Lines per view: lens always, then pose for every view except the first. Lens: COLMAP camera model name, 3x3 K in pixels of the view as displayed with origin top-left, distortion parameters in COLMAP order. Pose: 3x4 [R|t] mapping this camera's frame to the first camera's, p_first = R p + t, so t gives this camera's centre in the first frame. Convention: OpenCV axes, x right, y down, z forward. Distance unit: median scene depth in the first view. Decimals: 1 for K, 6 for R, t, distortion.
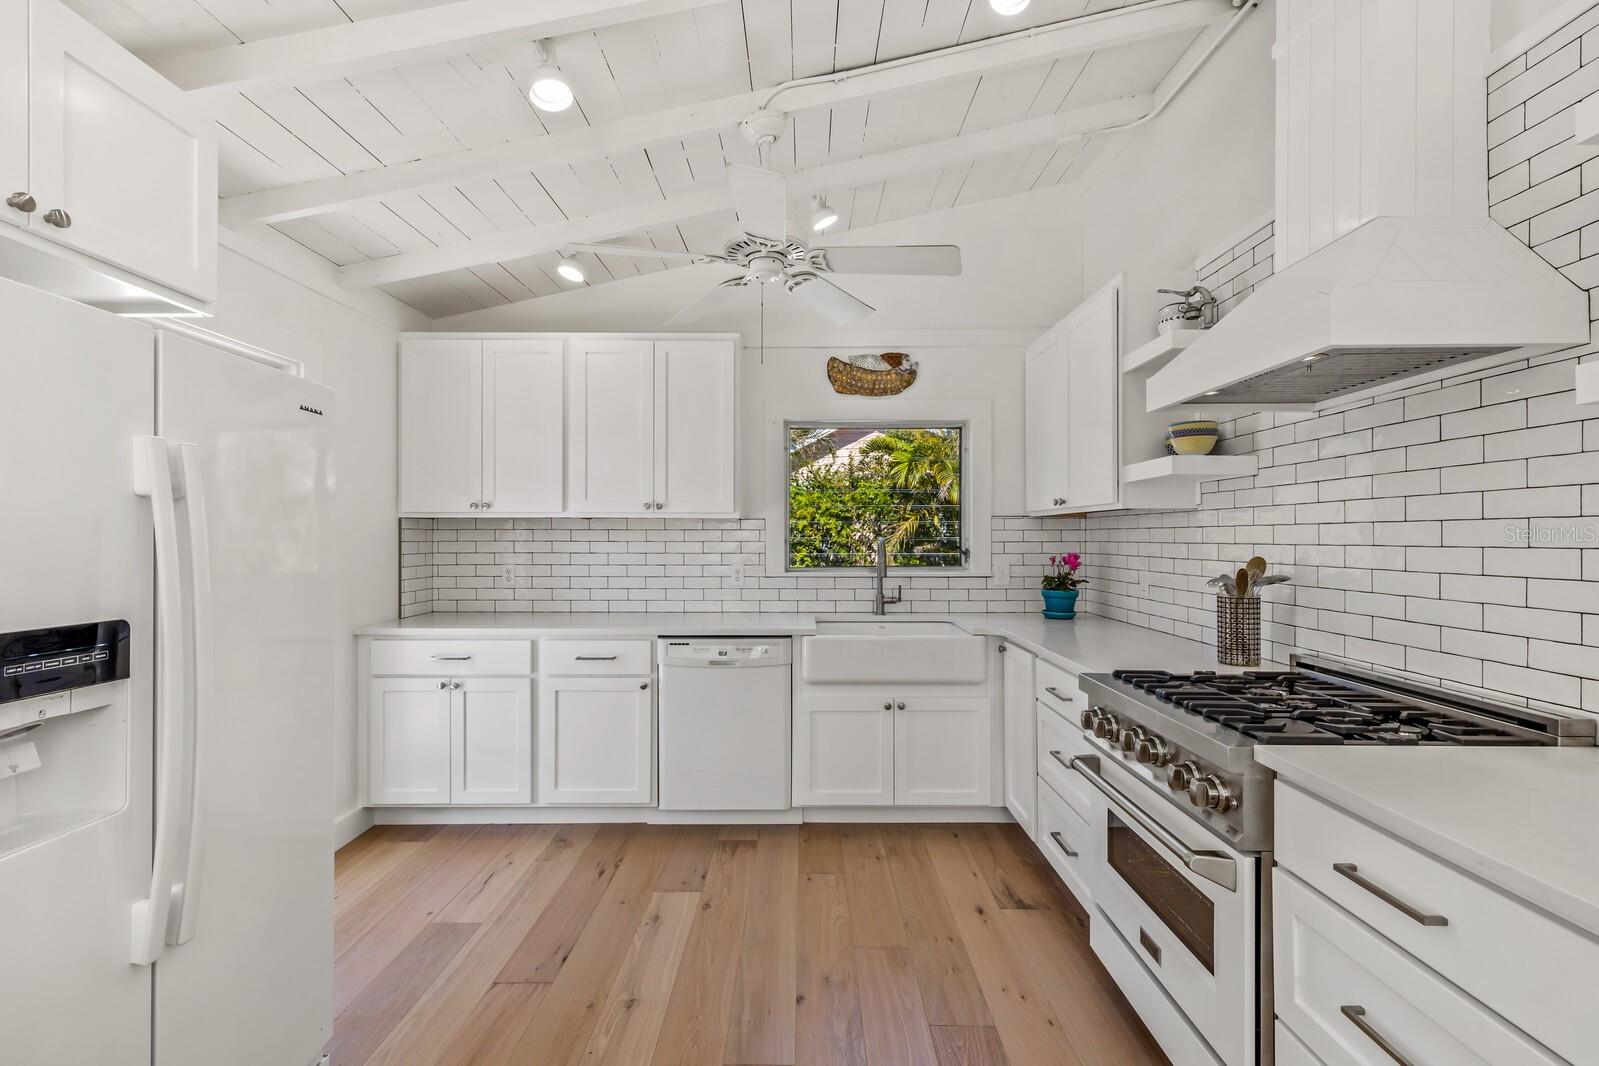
lens RADIAL K [[709.1, 0, 796.9], [0, 709.1, 531.5], [0, 0, 1]] dist [0.001170, 0.000254]
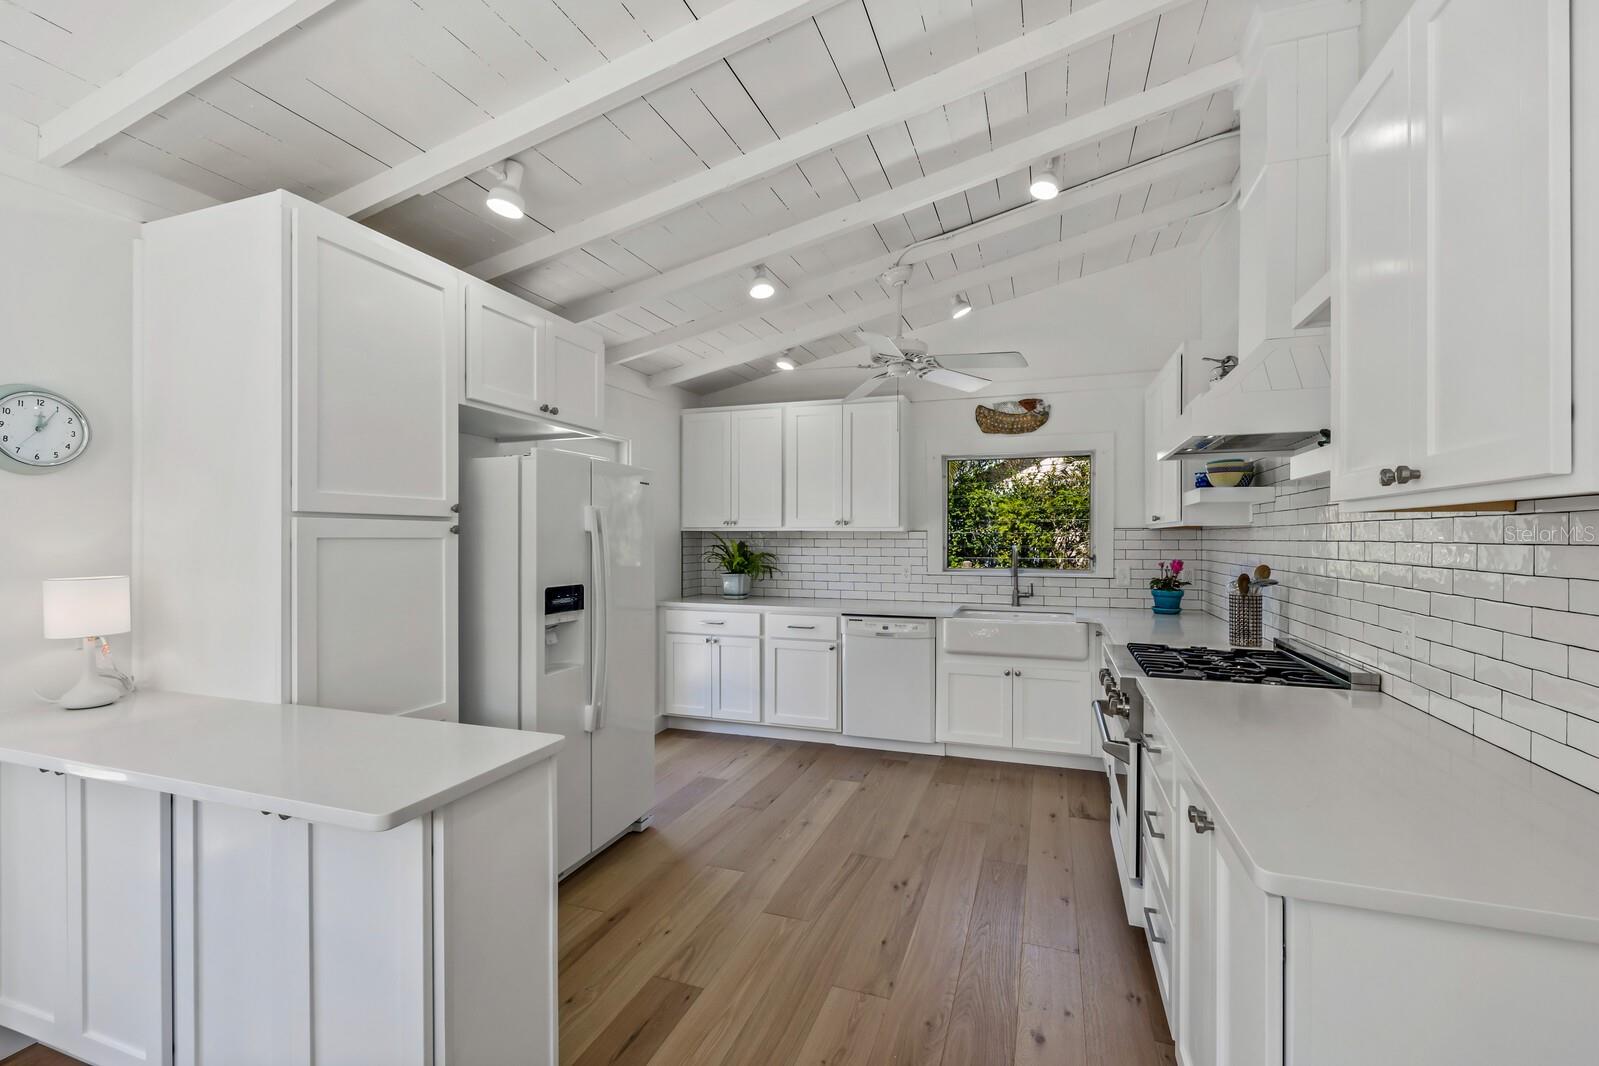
lens RADIAL K [[684.1, 0, 799.5], [0, 684.1, 533.0], [0, 0, 1]] dist [0.002365, 0.000346]
pose [[0.944643, -0.001015, -0.328098, 0.180029], [0.001138, 0.999999, 0.000183, -0.017464], [0.328097, -0.000546, 0.944644, -0.342043]]
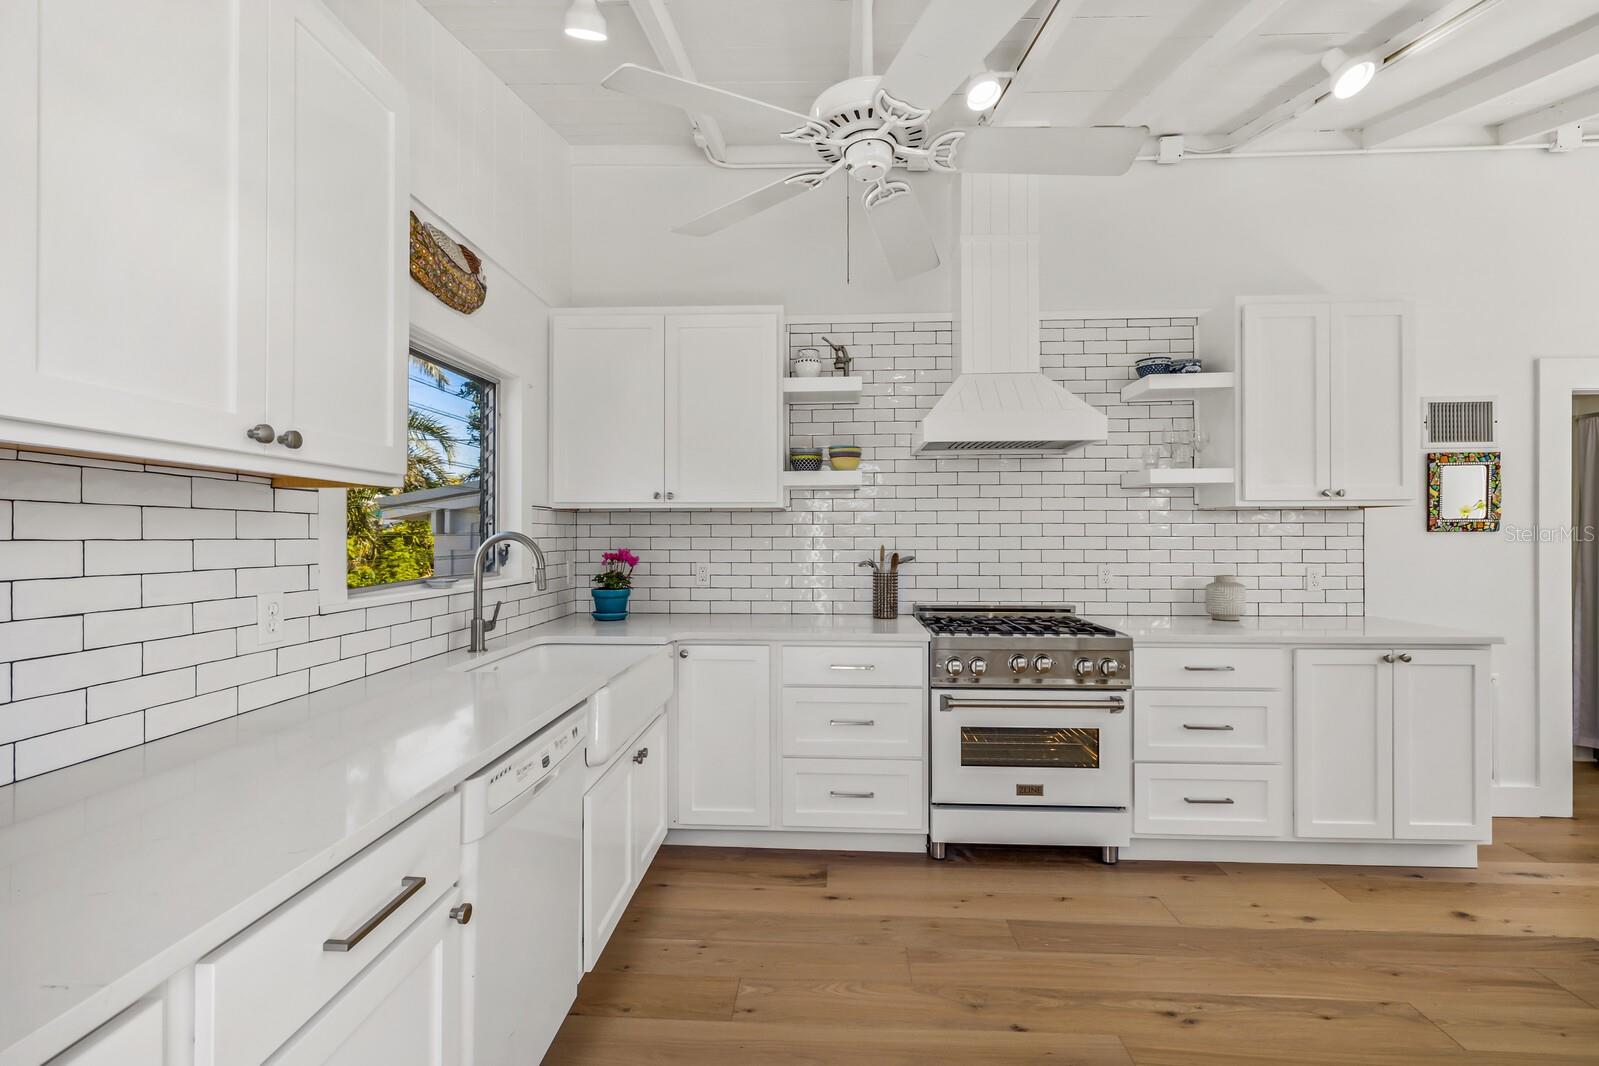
lens RADIAL K [[684.1, 0, 799.5], [0, 684.1, 533.0], [0, 0, 1]] dist [0.002365, 0.000346]
pose [[0.039395, 0.006100, 0.999205, -0.568962], [-0.007326, 0.999956, -0.005815, 0.014267], [-0.999197, -0.007092, 0.039438, 0.791559]]
